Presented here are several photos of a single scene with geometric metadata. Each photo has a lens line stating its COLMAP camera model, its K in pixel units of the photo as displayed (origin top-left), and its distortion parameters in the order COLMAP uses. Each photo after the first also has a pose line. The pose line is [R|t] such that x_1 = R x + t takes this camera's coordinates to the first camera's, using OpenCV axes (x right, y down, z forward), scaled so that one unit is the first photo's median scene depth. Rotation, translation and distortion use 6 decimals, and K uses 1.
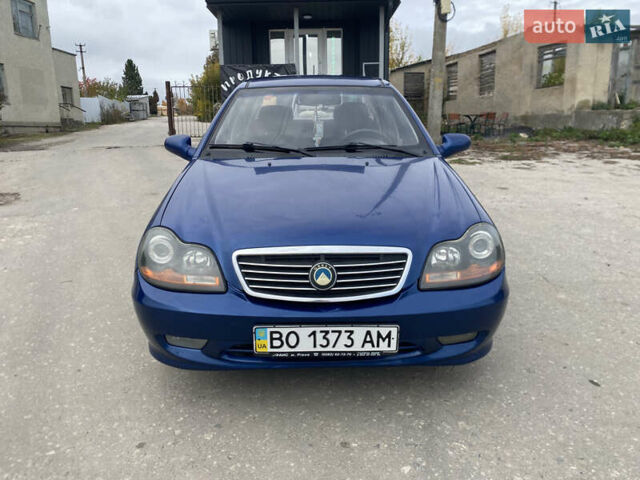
lens RADIAL K [[487.5, 0, 320.2], [0, 487.5, 238.3], [0, 0, 1]] dist [0.007506, -0.005230]
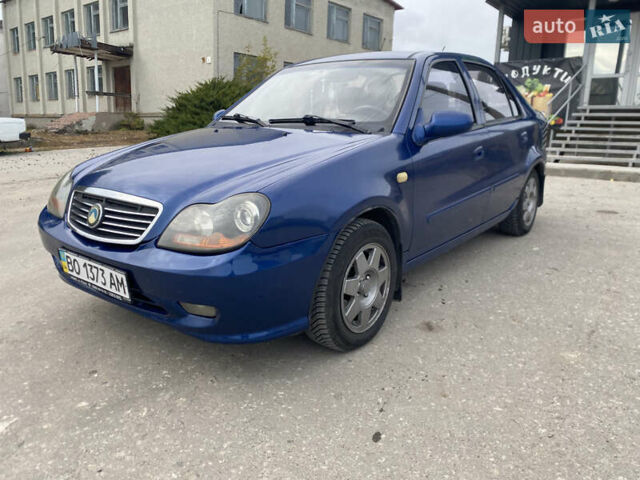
lens RADIAL K [[487.5, 0, 313.6], [0, 487.5, 242.8], [0, 0, 1]] dist [0.007506, -0.005230]
pose [[0.770978, 0.174890, -0.612377, 1.046981], [-0.179105, 0.982289, 0.055043, -0.011515], [0.611158, 0.067242, 0.788647, 0.416547]]
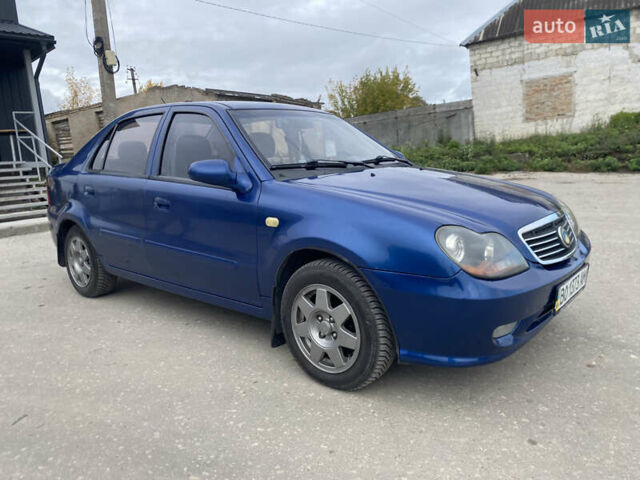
lens RADIAL K [[487.5, 0, 317.2], [0, 487.5, 239.1], [0, 0, 1]] dist [0.007506, -0.005230]
pose [[0.661580, -0.153313, 0.734035, -1.290804], [0.240721, 0.970490, -0.014260, -0.049292], [-0.710187, 0.186131, 0.678962, 0.578259]]
